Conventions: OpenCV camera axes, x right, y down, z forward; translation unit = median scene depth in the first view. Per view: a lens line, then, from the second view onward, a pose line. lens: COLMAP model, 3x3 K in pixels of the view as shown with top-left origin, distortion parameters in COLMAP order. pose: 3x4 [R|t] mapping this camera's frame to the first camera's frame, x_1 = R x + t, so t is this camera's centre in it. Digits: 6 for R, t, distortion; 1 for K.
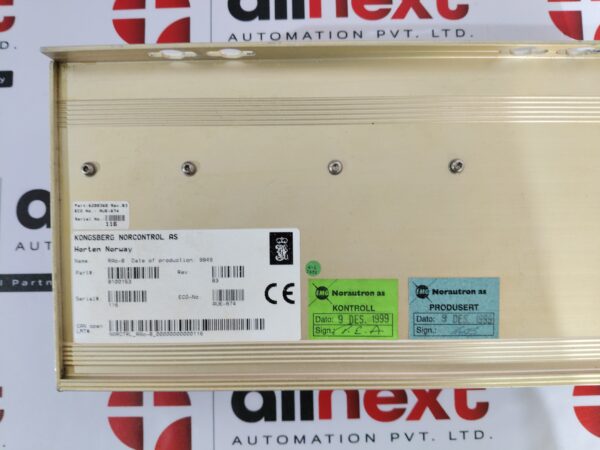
lens RADIAL K [[462.7, 0, 309.1], [0, 462.7, 230.8], [0, 0, 1]] dist [-0.010406, -0.008731]
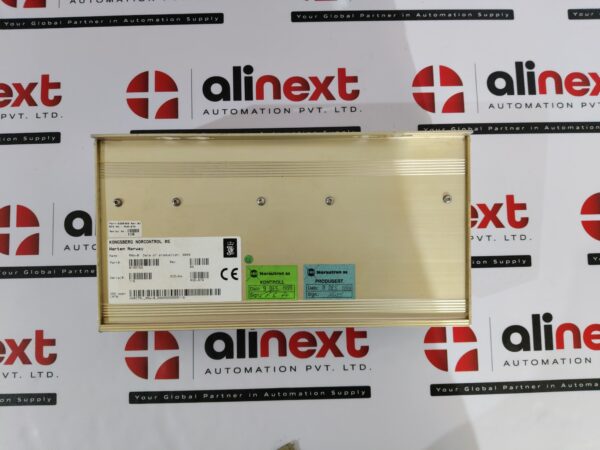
lens RADIAL K [[446.8, 0, 309.8], [0, 446.8, 227.3], [0, 0, 1]] dist [-0.003928, -0.010059]
pose [[0.999761, -0.003426, 0.021594, 0.201727], [0.003753, 0.999879, -0.015108, -0.012352], [-0.021539, 0.015185, 0.999653, -0.678100]]
